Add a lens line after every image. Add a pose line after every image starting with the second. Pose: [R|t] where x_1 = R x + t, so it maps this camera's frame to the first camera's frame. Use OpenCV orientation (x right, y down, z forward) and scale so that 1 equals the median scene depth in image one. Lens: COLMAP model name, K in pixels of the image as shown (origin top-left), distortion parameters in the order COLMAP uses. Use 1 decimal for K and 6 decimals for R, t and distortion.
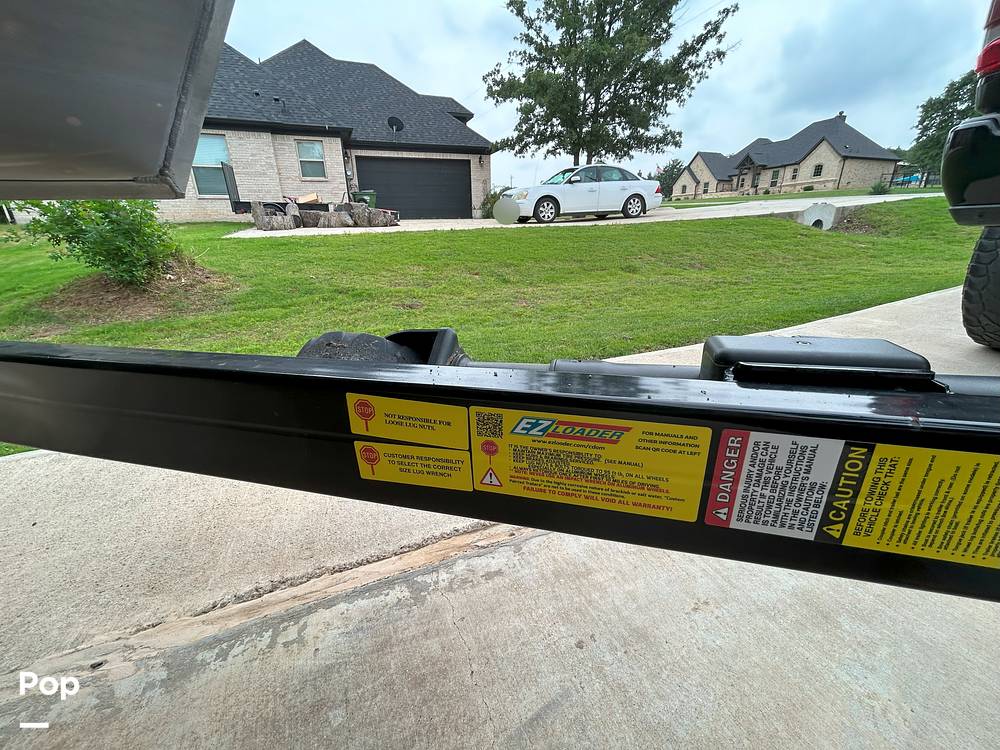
lens RADIAL K [[403.4, 0, 496.8], [0, 403.4, 374.2], [0, 0, 1]] dist [-0.000605, 0.000601]
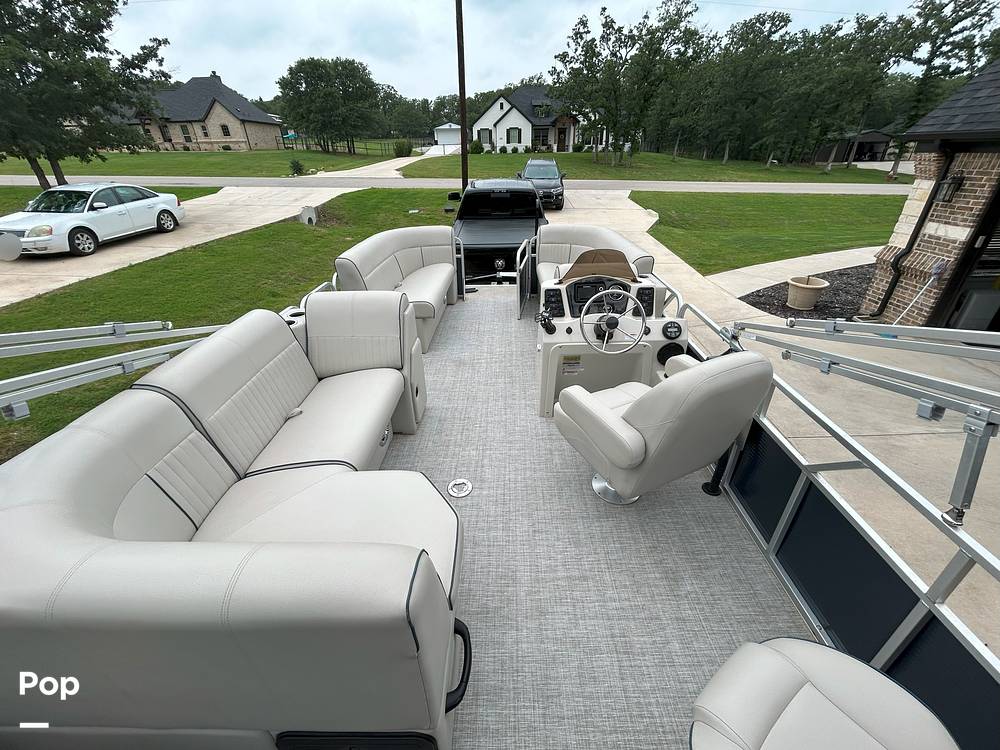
lens RADIAL K [[403.4, 0, 498.0], [0, 403.4, 373.5], [0, 0, 1]] dist [-0.000605, 0.000601]
pose [[0.374428, -0.437066, 0.817788, -0.414495], [0.329657, 0.887071, 0.323158, -0.118883], [-0.866677, 0.148590, 0.476226, -0.236015]]
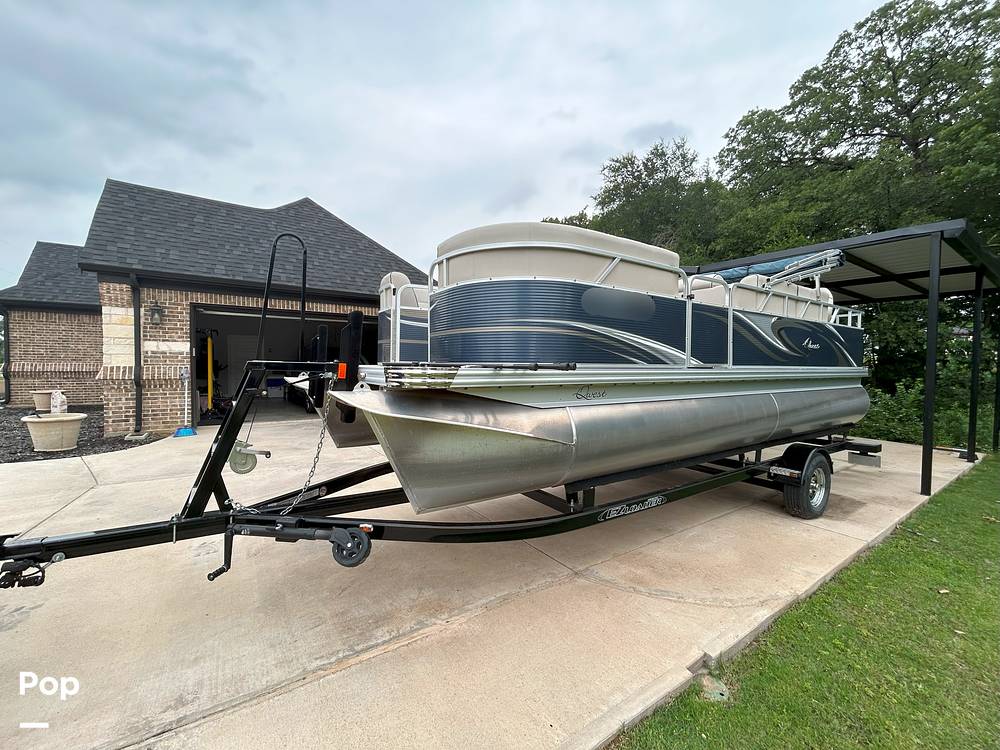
lens RADIAL K [[403.4, 0, 501.1], [0, 403.4, 377.2], [0, 0, 1]] dist [-0.000605, 0.000601]
pose [[-0.975846, 0.012895, -0.218077, -0.042695], [-0.071277, 0.924834, 0.373633, -0.154768], [0.206503, 0.380153, -0.901577, 0.207093]]
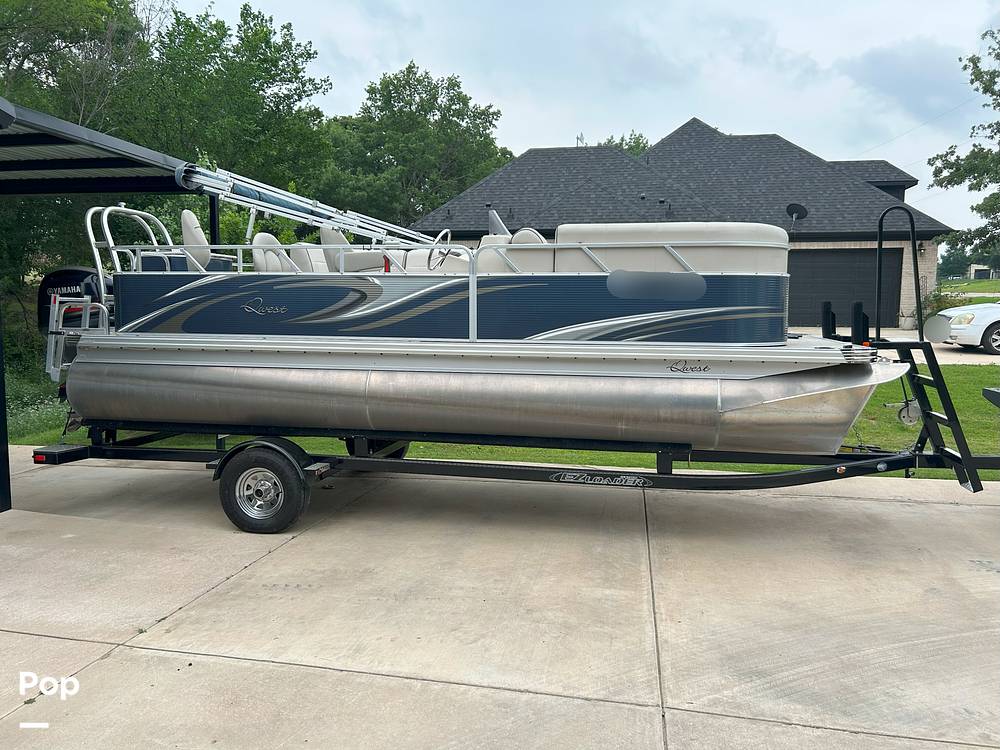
lens RADIAL K [[758.5, 0, 494.8], [0, 758.5, 374.3], [0, 0, 1]] dist [0.011235, -0.008620]
pose [[0.844156, 0.072293, -0.531201, 0.081991], [-0.203898, 0.959696, -0.193415, 0.113082], [0.495809, 0.271584, 0.824873, -0.581615]]
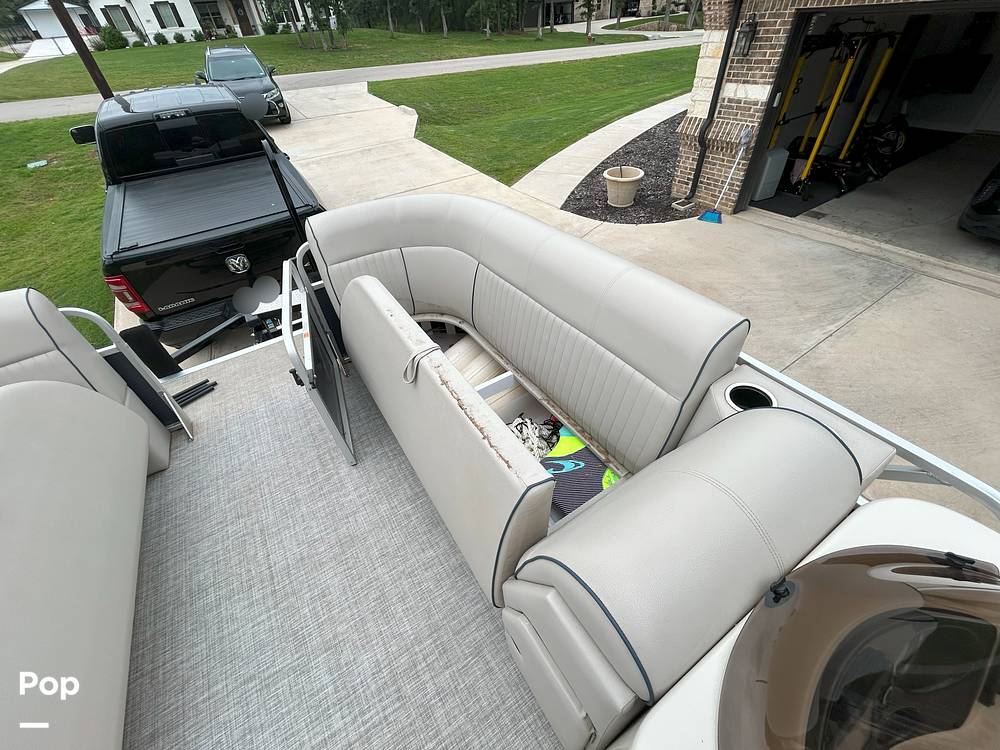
lens RADIAL K [[403.4, 0, 497.9], [0, 403.4, 375.8], [0, 0, 1]] dist [-0.000605, 0.000601]
pose [[-0.193583, -0.633776, 0.748902, -0.193696], [0.405481, 0.643410, 0.649313, -0.136998], [-0.893370, 0.429362, 0.132431, -0.168934]]
